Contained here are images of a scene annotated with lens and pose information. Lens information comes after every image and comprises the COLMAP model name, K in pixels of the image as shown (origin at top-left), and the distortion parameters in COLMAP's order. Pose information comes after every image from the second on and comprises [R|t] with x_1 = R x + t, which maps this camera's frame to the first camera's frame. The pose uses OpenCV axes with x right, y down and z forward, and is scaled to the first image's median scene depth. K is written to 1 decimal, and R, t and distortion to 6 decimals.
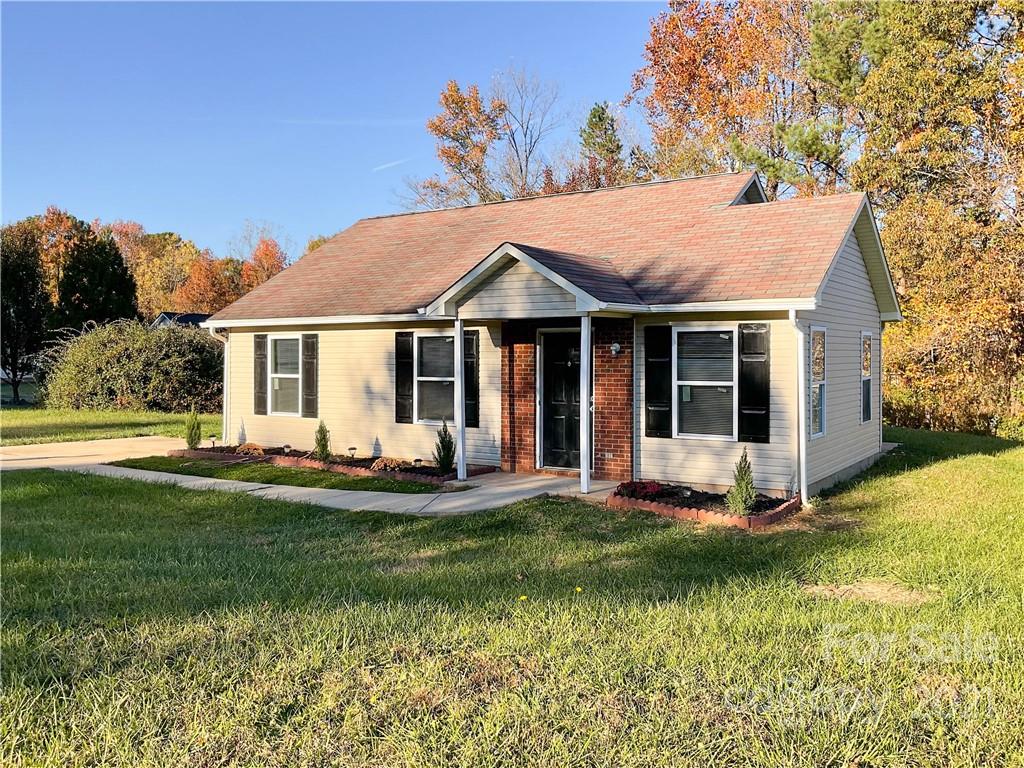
lens RADIAL K [[864.8, 0, 512.0], [0, 864.8, 384.0], [0, 0, 1]] dist [-0.003042, -0.000620]
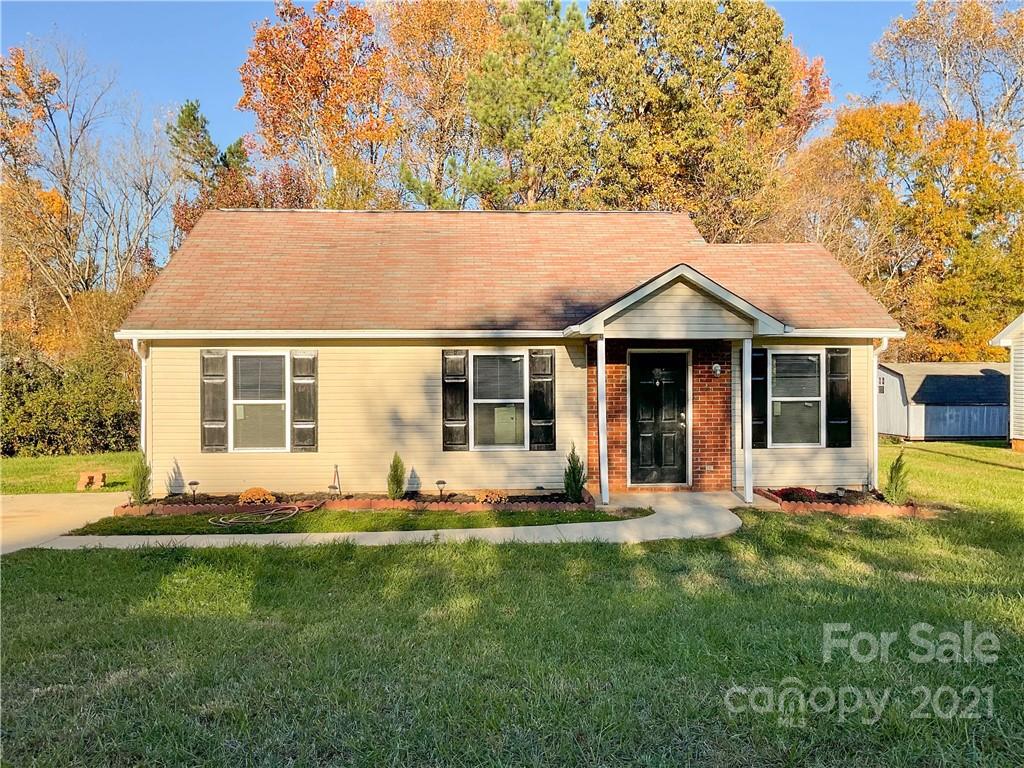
lens RADIAL K [[864.8, 0, 512.0], [0, 864.8, 384.0], [0, 0, 1]] dist [-0.003042, -0.000620]
pose [[0.800696, -0.009126, 0.599001, -0.644274], [0.022557, 0.999634, -0.014923, -0.010169], [-0.598646, 0.025460, 0.800609, 0.252507]]
